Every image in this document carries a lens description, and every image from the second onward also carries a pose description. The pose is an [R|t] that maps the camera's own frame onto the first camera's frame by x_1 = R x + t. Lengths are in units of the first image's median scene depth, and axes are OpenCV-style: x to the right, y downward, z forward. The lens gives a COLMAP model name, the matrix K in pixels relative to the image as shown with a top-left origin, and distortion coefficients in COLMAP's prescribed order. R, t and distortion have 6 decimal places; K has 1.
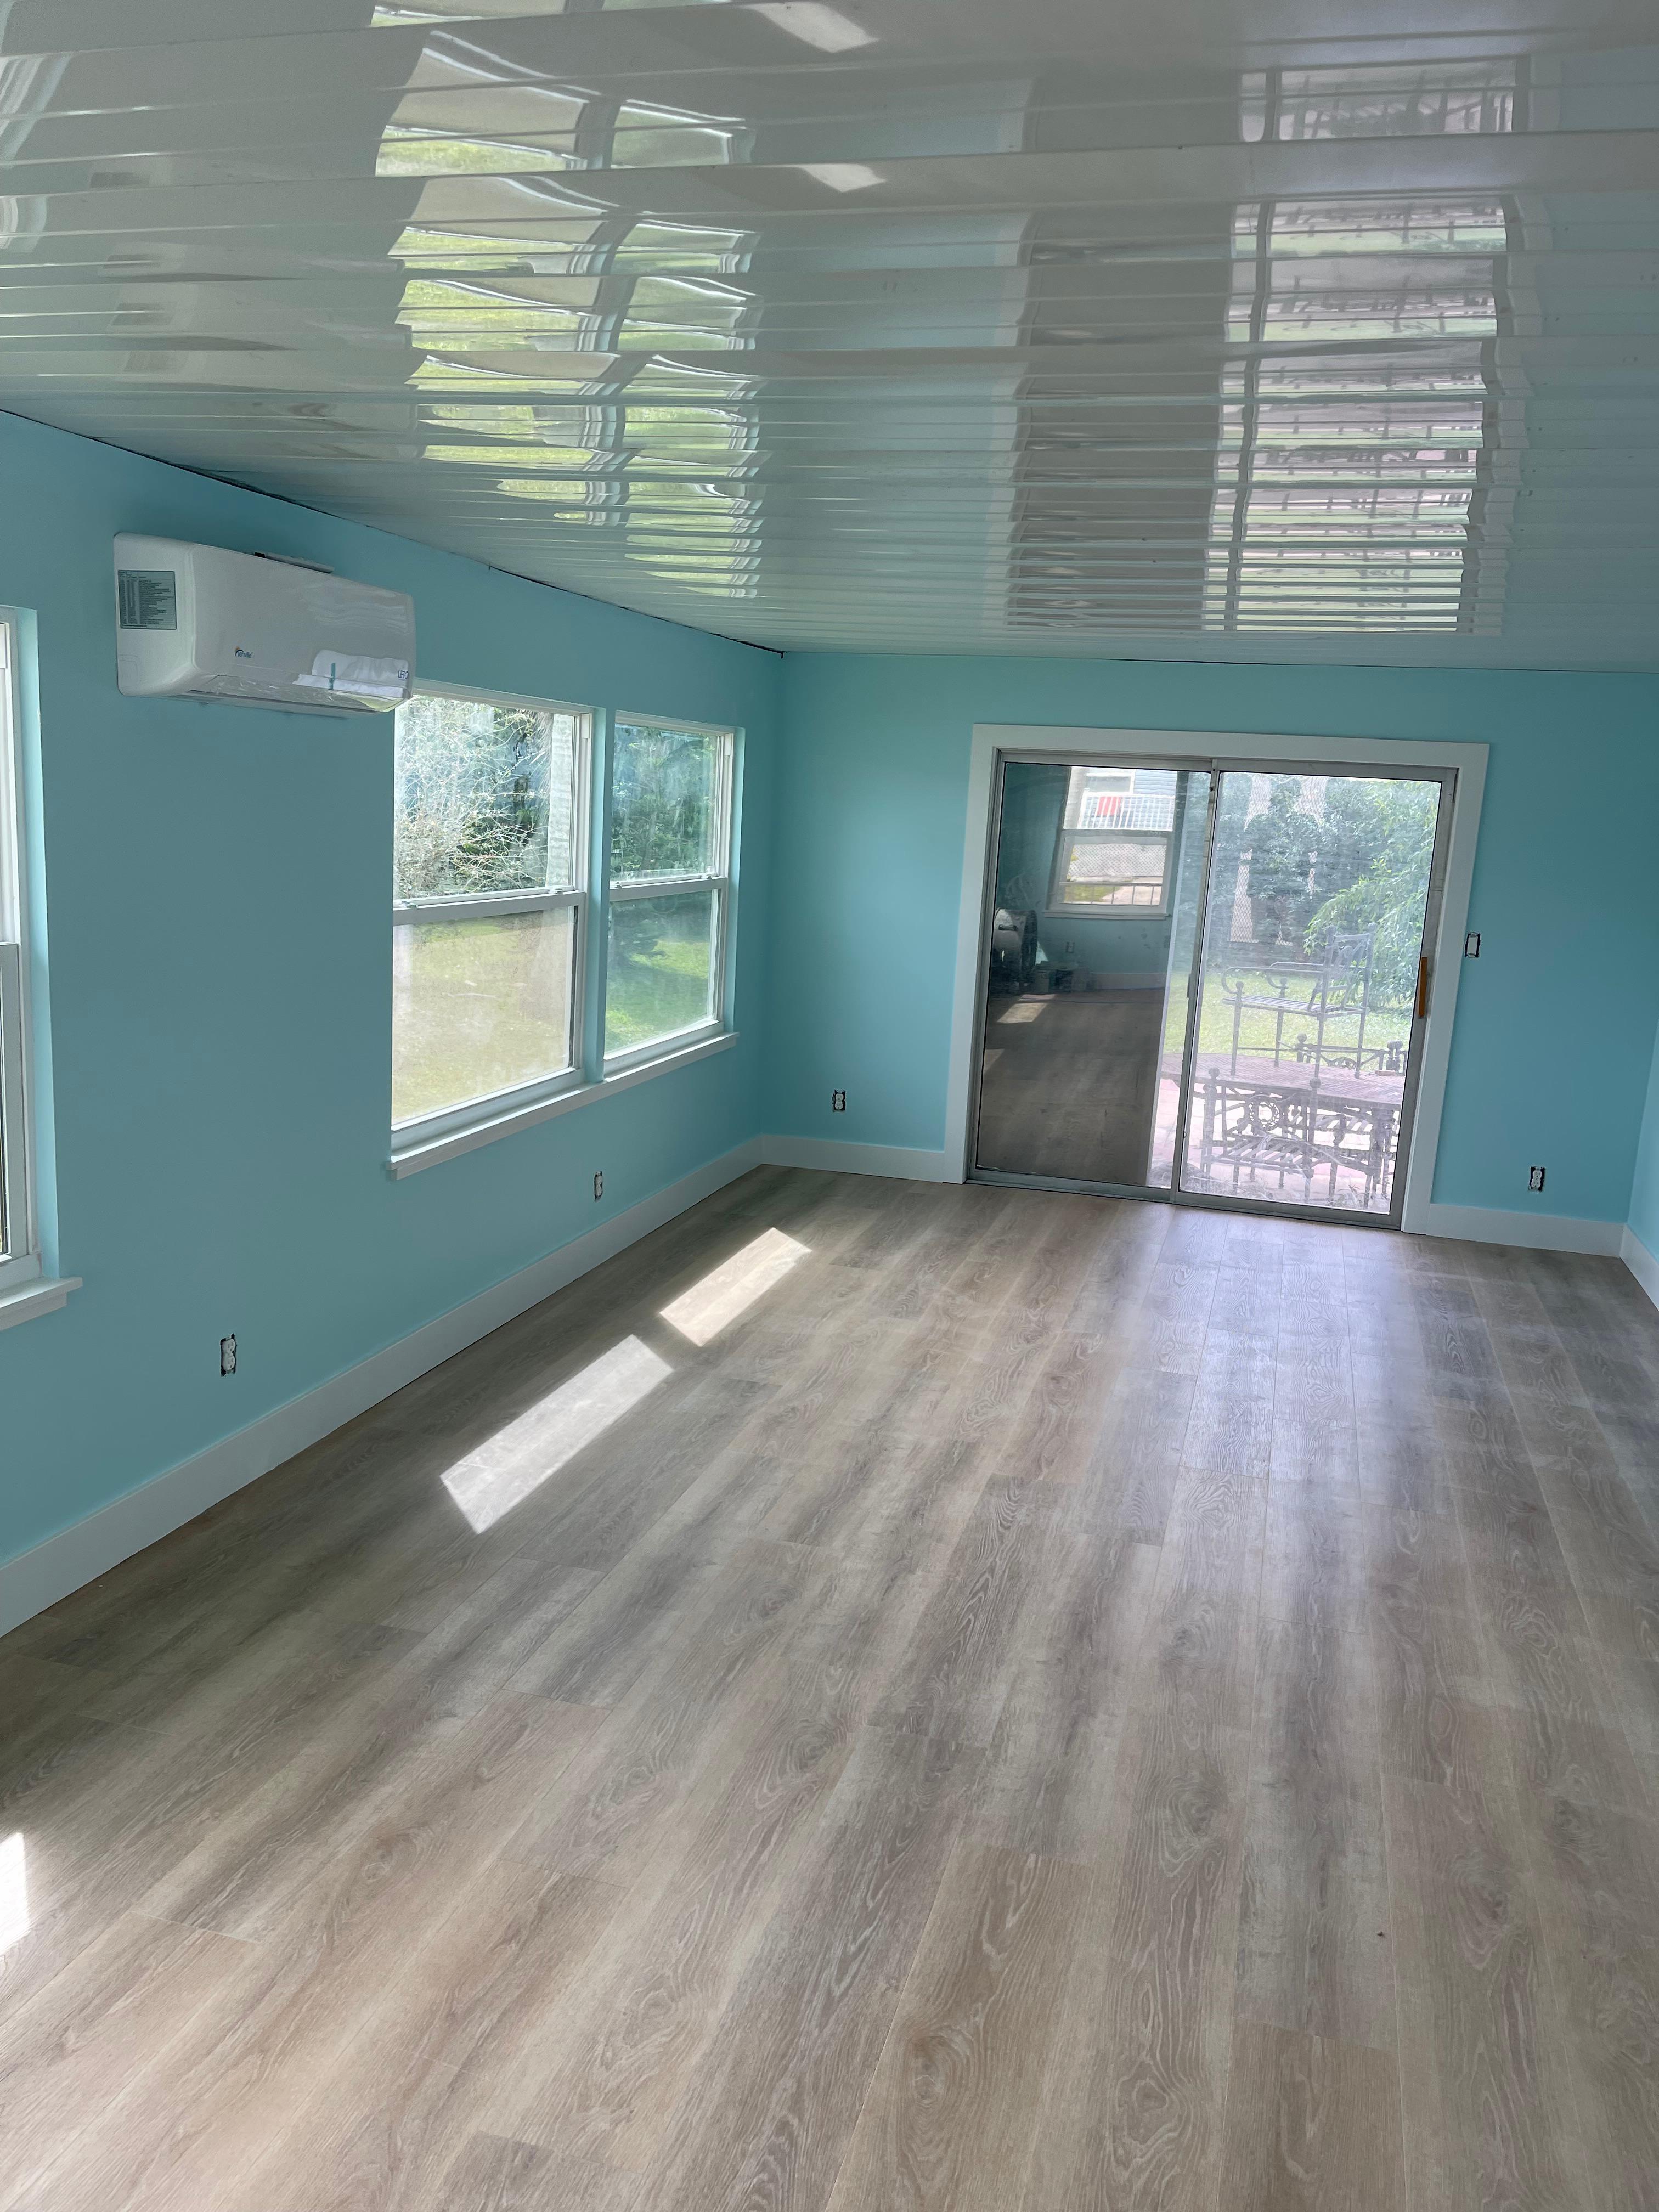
lens RADIAL K [[1659.5, 0, 857.0], [0, 1659.5, 1102.5], [0, 0, 1]] dist [0.057056, -0.075685]
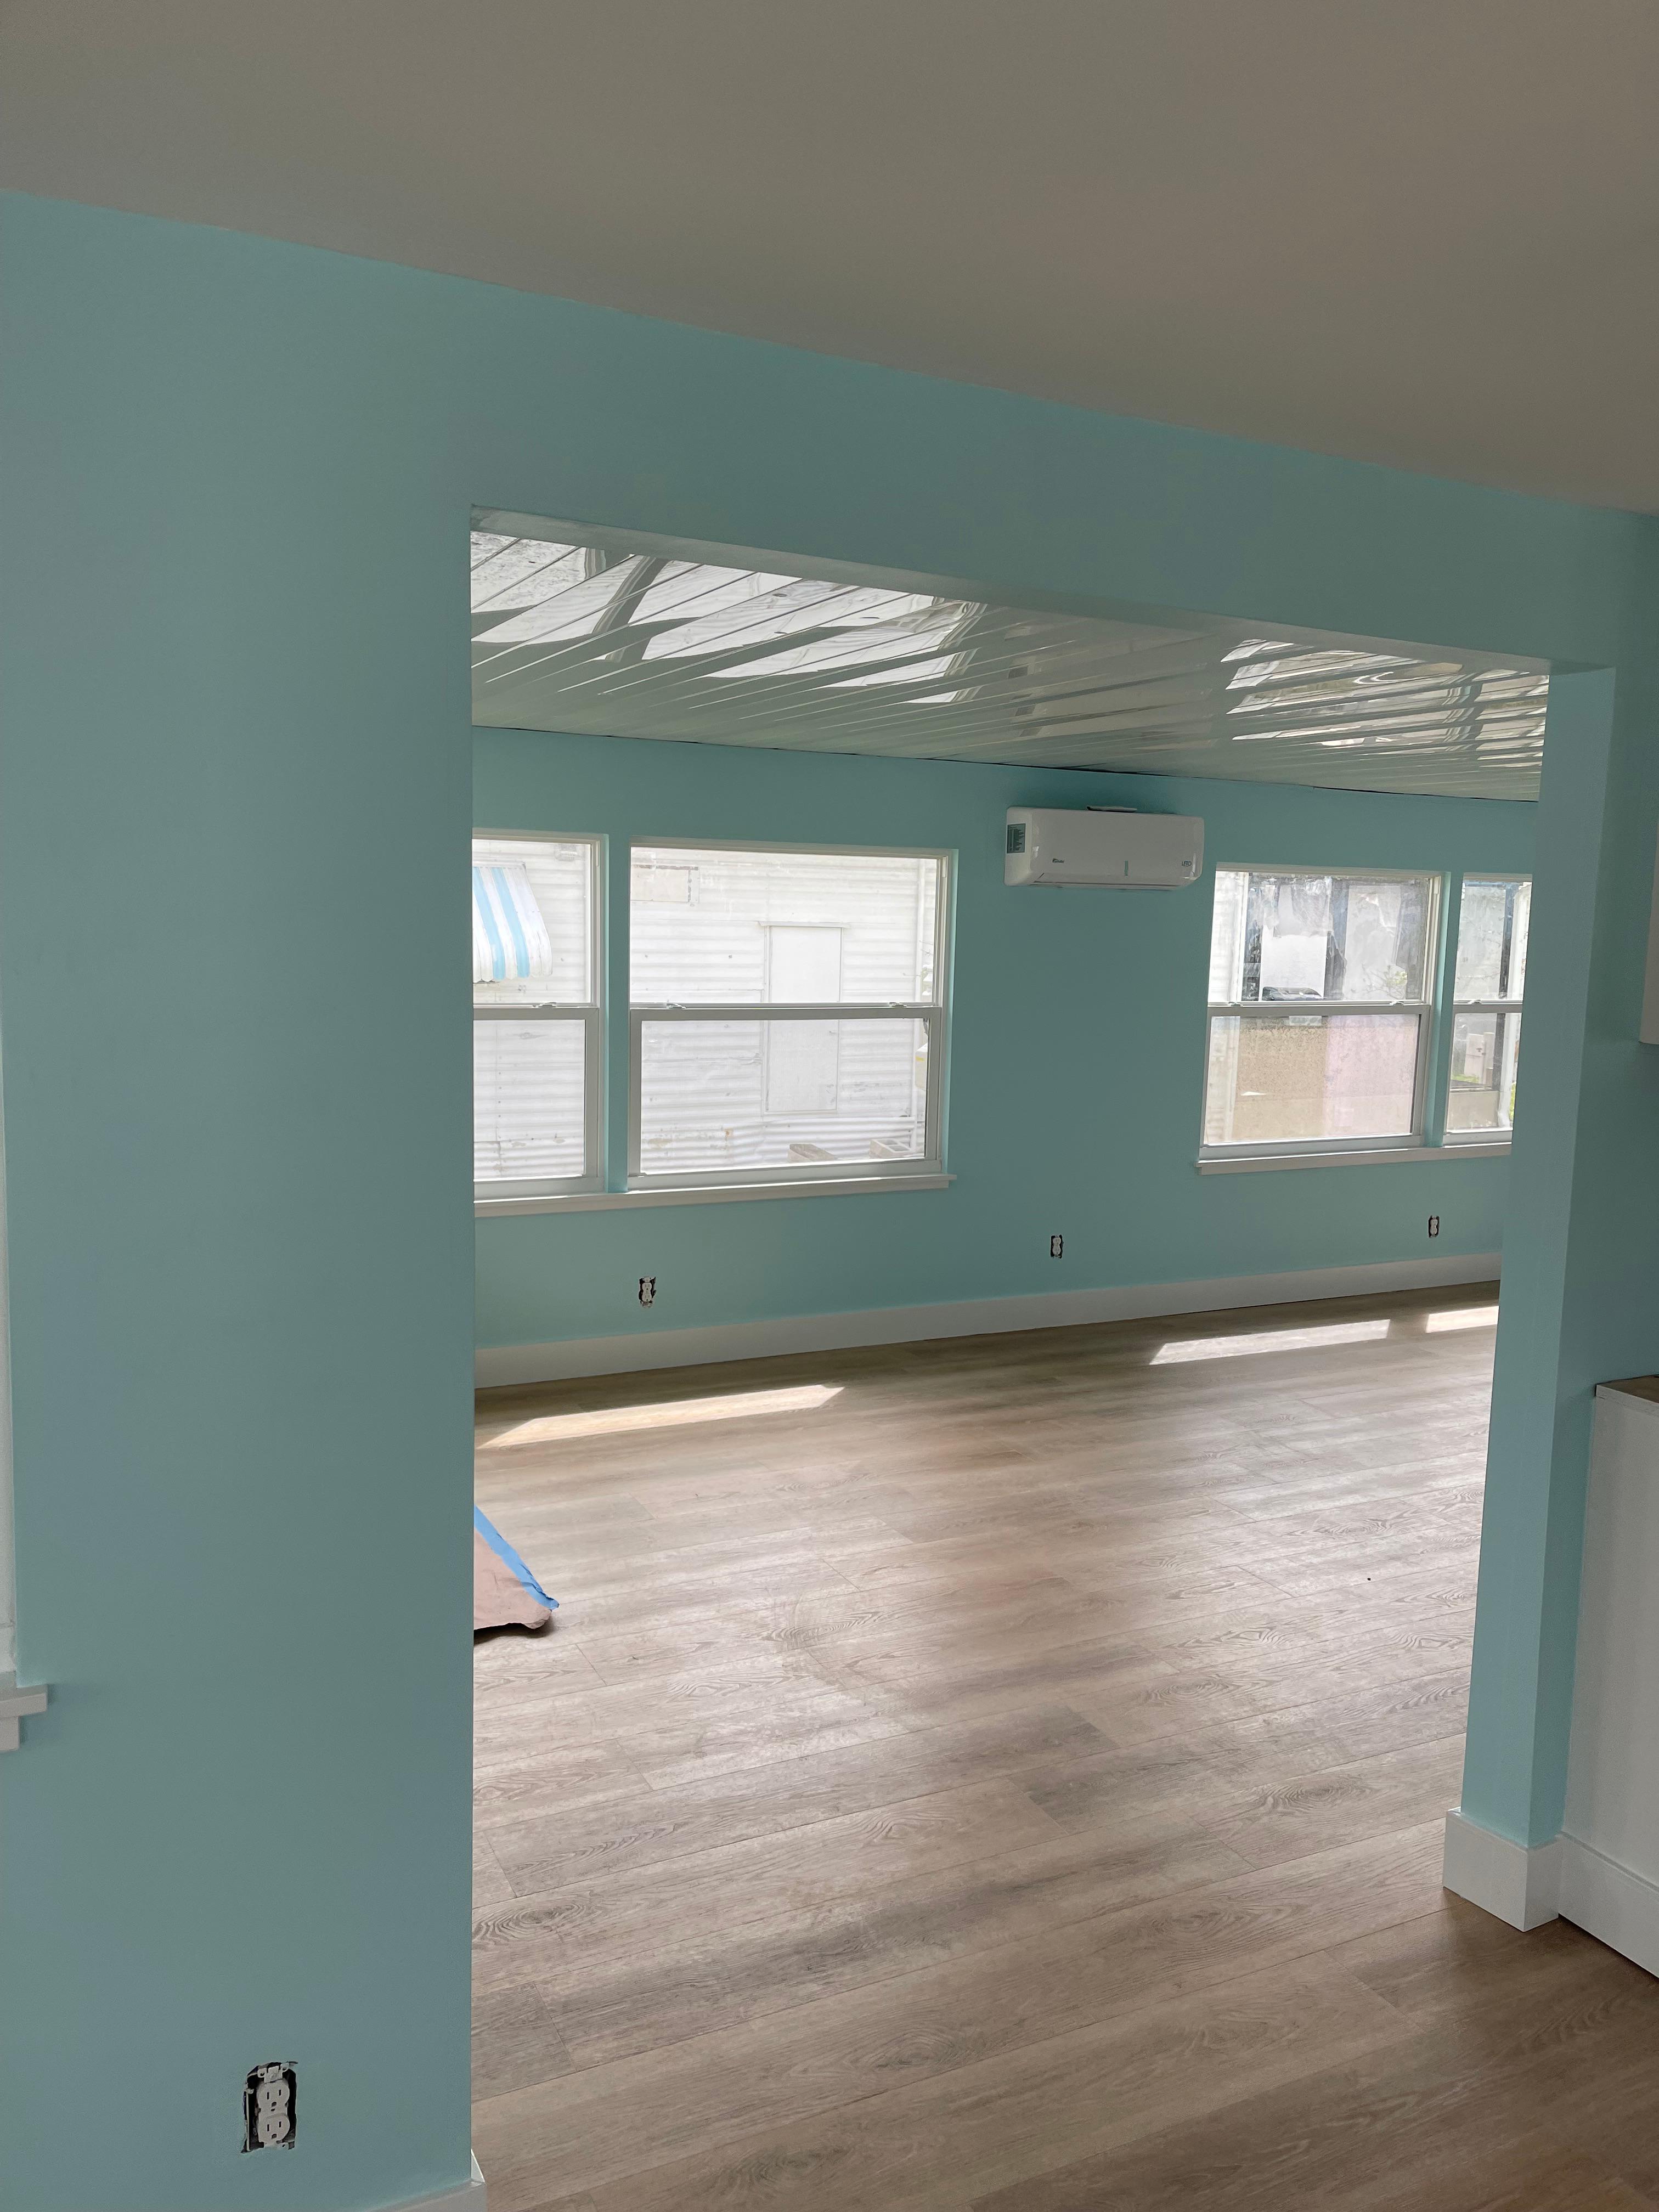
lens RADIAL K [[1659.5, 0, 857.0], [0, 1659.5, 1102.5], [0, 0, 1]] dist [0.057056, -0.075685]
pose [[0.676111, 0.049723, -0.735120, 0.501745], [-0.122711, 0.991385, -0.045804, 0.068901], [0.726510, 0.121176, 0.676387, -0.240538]]
